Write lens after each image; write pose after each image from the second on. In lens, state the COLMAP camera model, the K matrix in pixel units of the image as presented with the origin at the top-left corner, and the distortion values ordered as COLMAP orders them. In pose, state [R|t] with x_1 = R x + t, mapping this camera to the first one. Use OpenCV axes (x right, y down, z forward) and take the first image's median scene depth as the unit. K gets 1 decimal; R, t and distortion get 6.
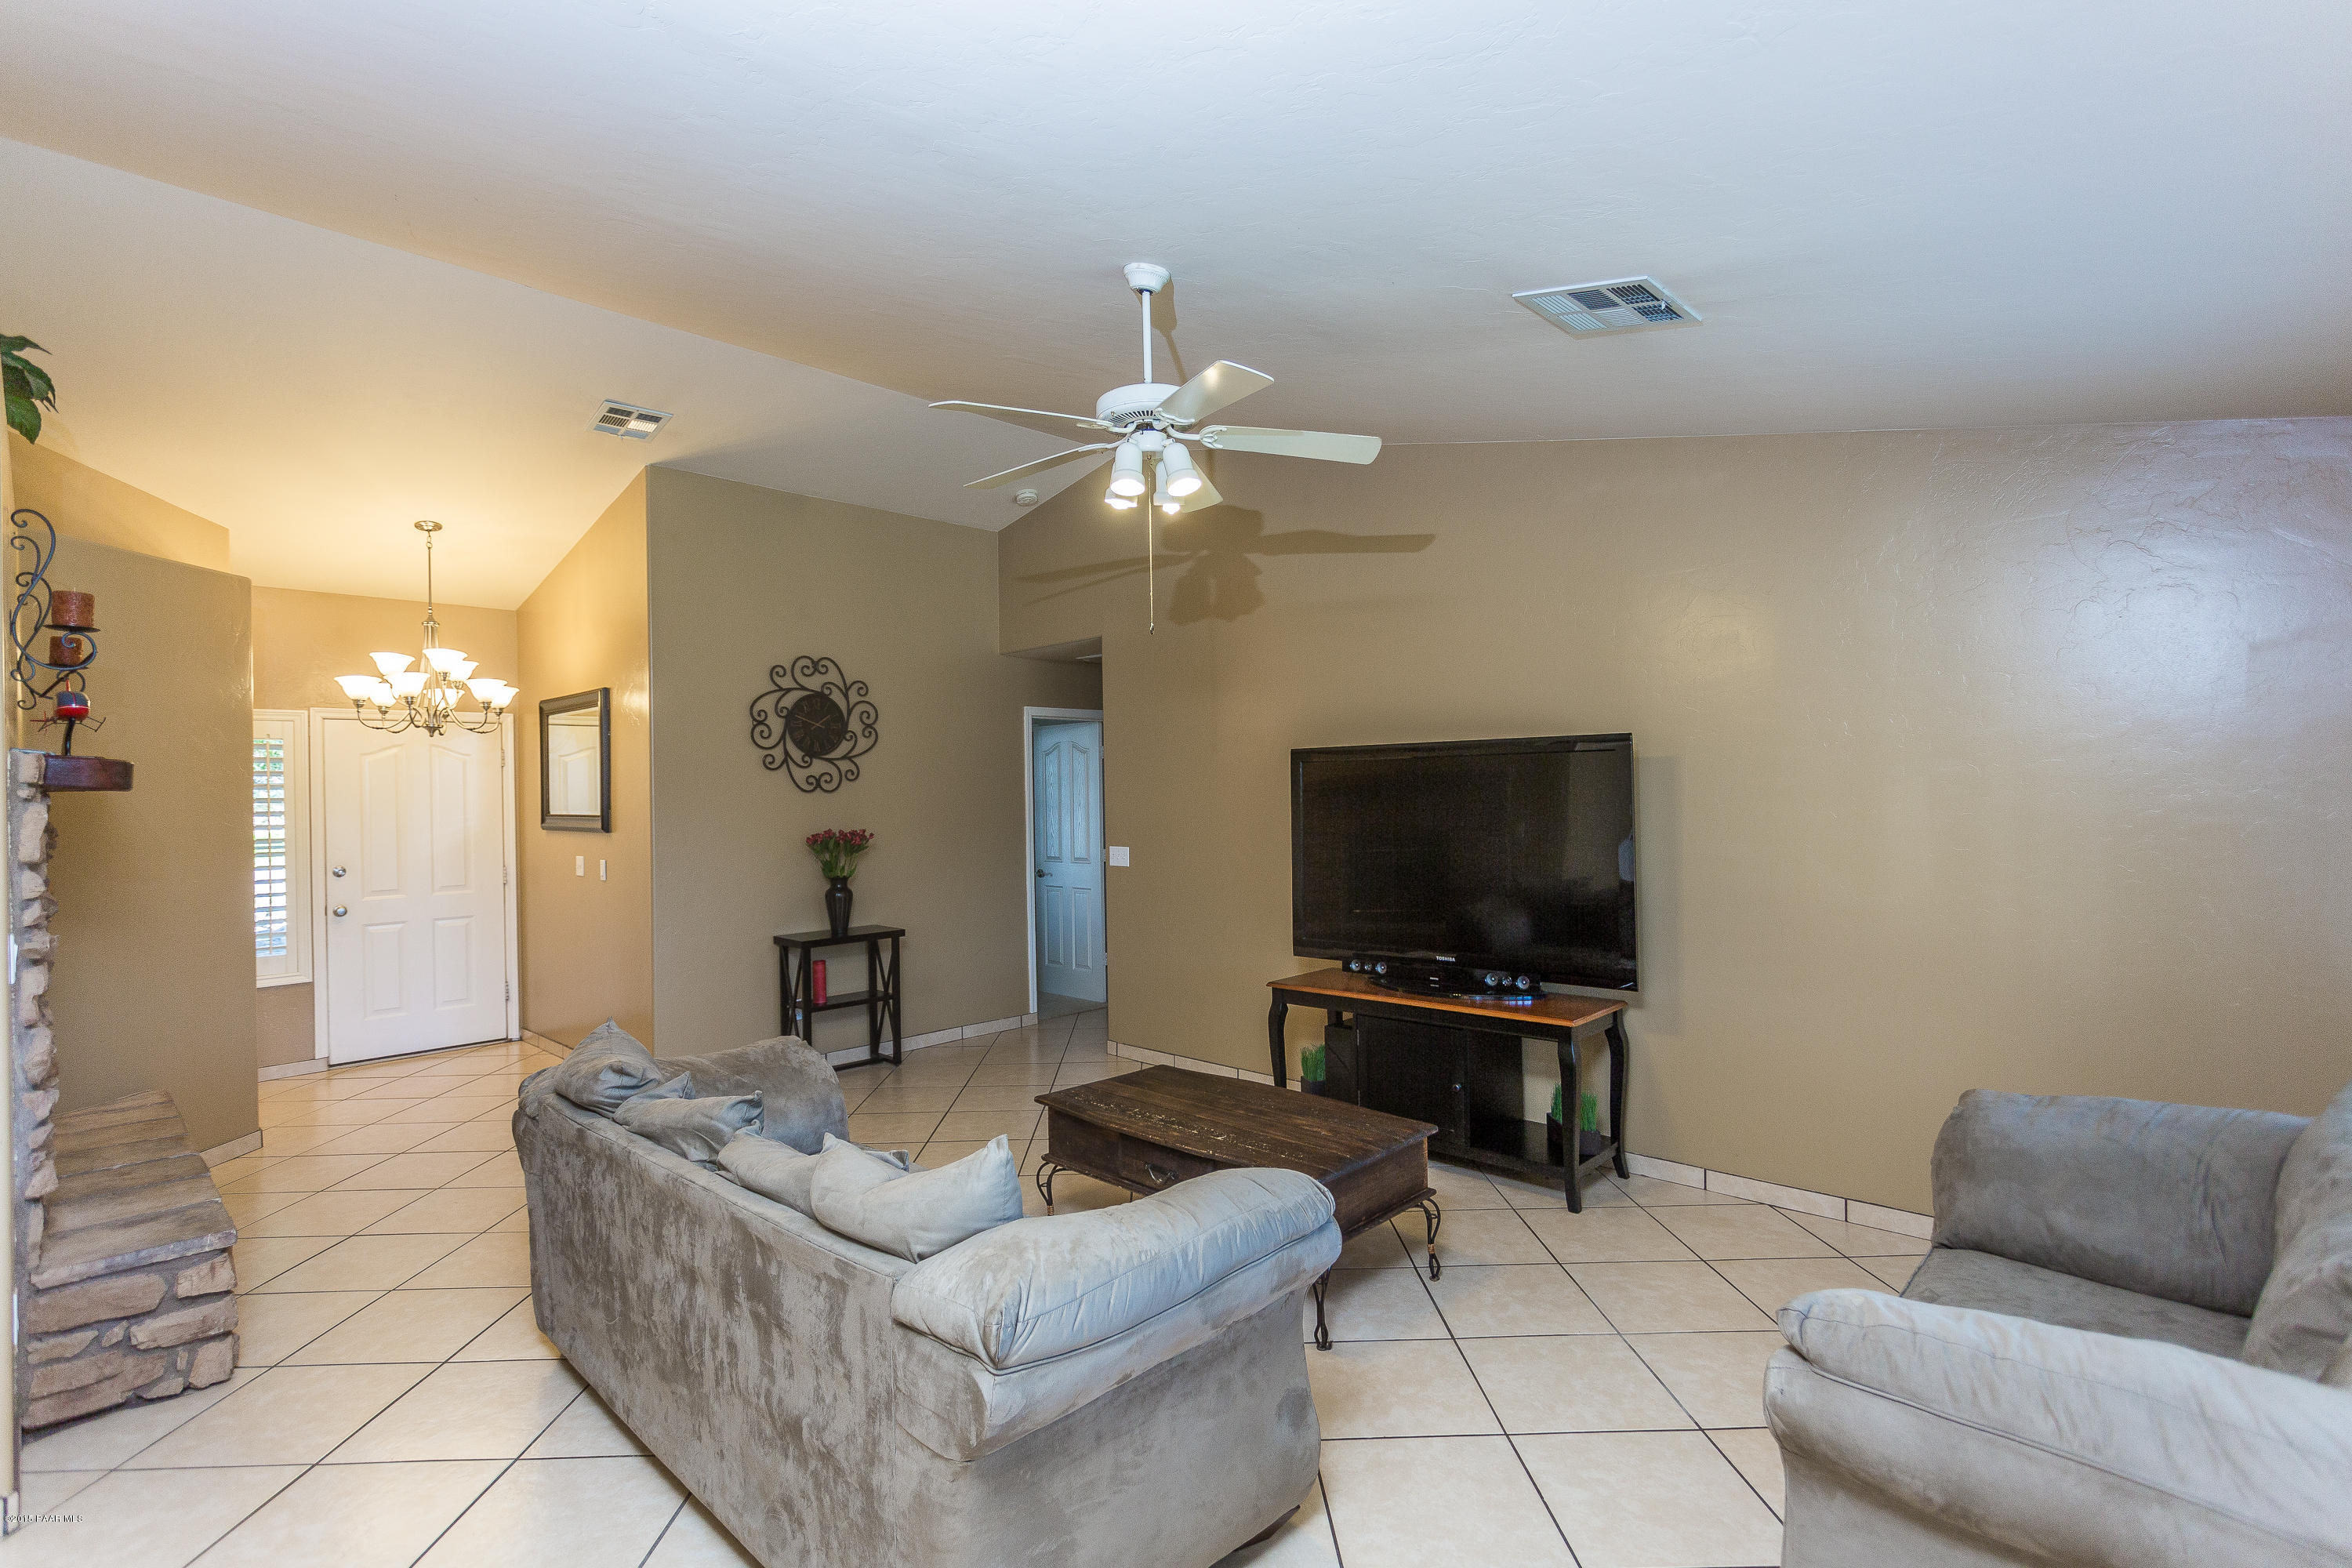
lens RADIAL K [[1142.0, 0, 1168.6], [0, 1142.0, 786.4], [0, 0, 1]] dist [-0.001240, 0.000021]
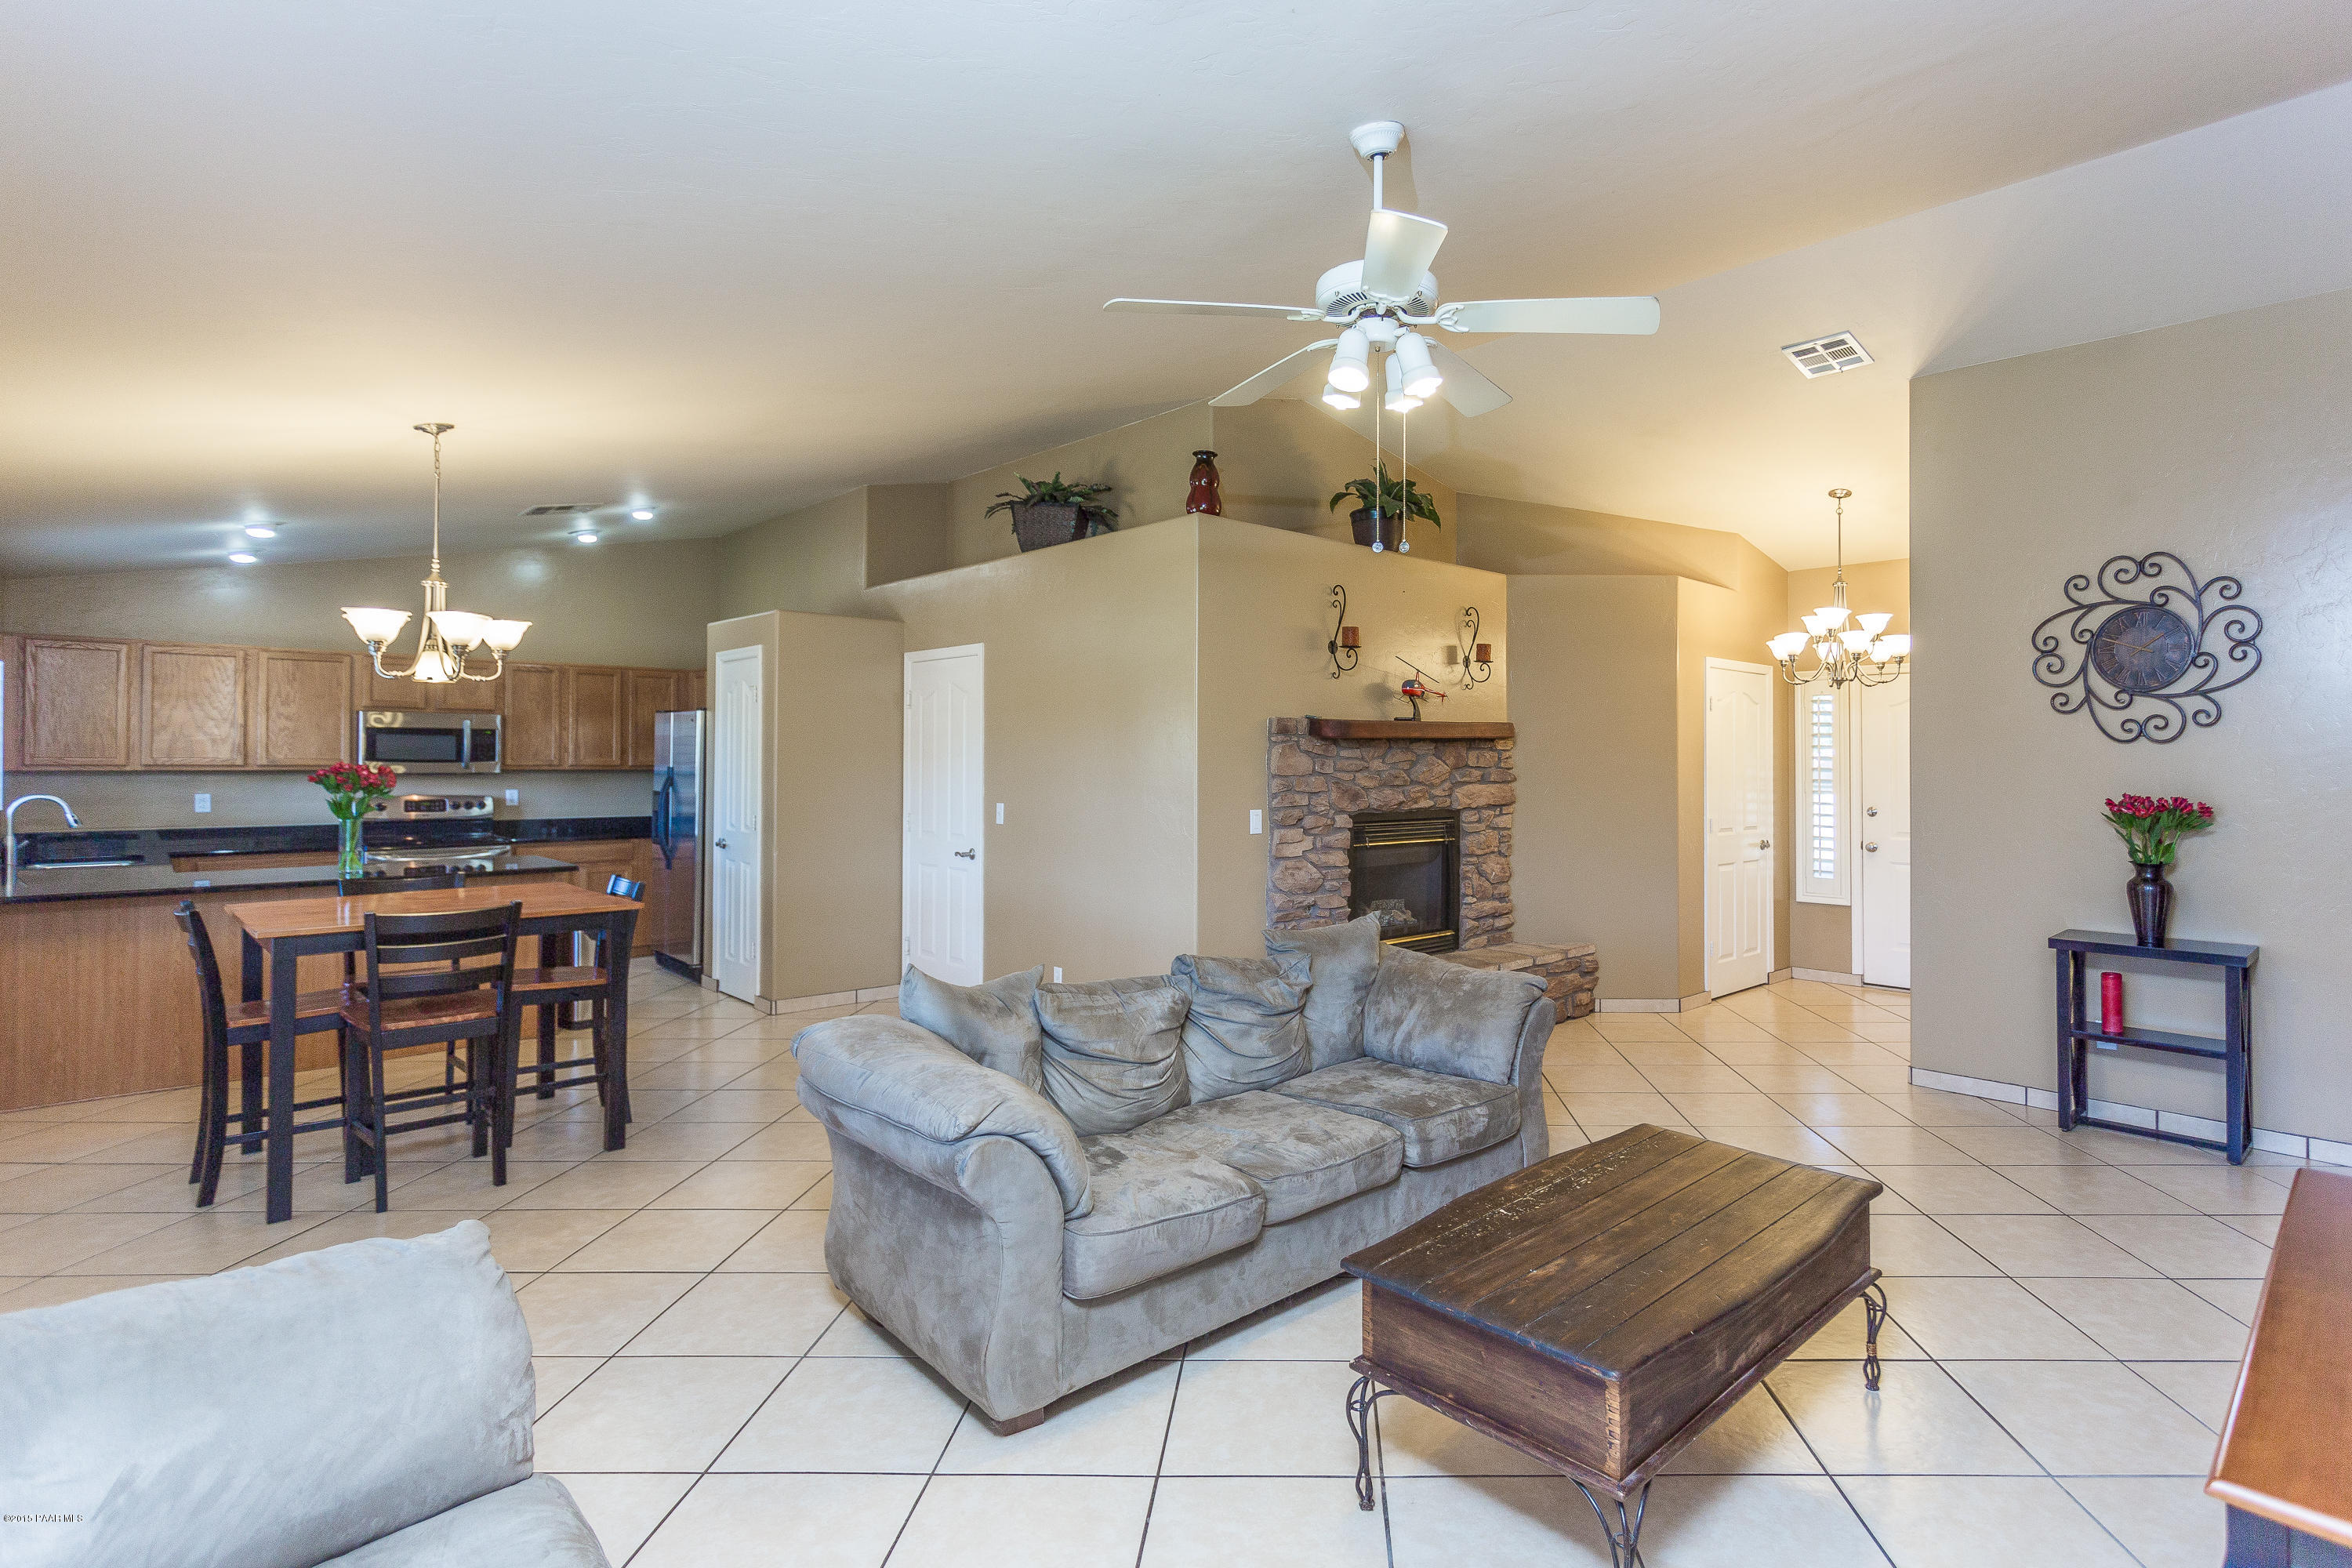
lens RADIAL K [[1167.8, 0, 1311.1], [0, 1167.8, 750.3], [0, 0, 1]] dist [0.013169, -0.000620]
pose [[-0.001552, 0.012834, -0.999916, 0.437980], [0.001578, 0.999916, 0.012831, -0.000304], [0.999998, -0.001558, -0.001572, 0.483358]]
